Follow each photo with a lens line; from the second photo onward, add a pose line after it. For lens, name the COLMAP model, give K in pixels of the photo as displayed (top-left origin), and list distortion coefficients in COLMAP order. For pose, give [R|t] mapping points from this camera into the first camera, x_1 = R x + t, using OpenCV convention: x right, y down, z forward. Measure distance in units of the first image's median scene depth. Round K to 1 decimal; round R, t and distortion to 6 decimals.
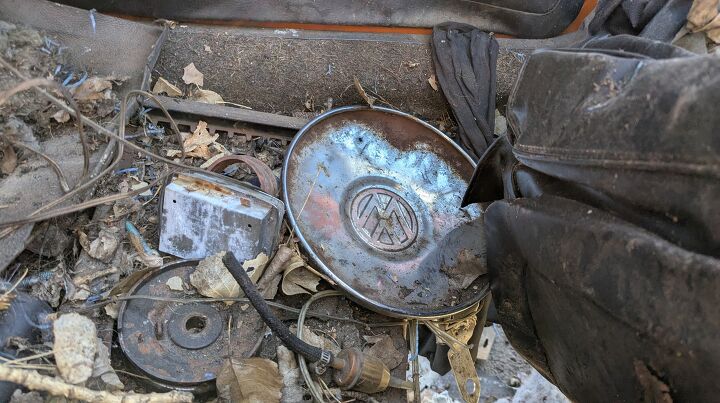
lens RADIAL K [[534.7, 0, 361.4], [0, 534.7, 199.8], [0, 0, 1]] dist [0.006906, -0.012401]
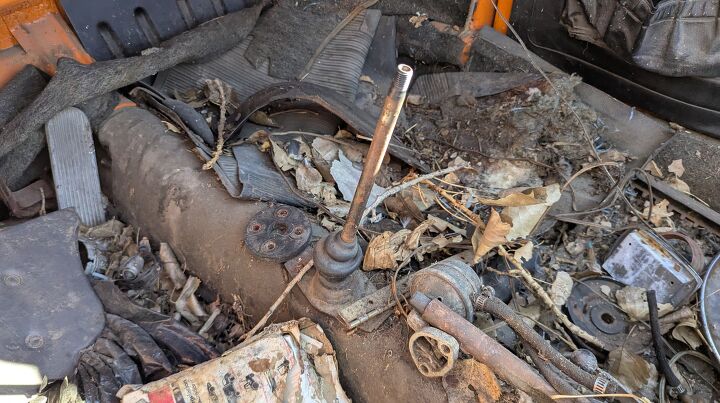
lens RADIAL K [[516.9, 0, 362.9], [0, 516.9, 200.9], [0, 0, 1]] dist [0.023858, -0.027696]
pose [[0.660834, 0.417680, -0.623572, 0.025107], [-0.446884, 0.886481, 0.120194, 0.054355], [0.602987, 0.199236, 0.772471, -0.625442]]
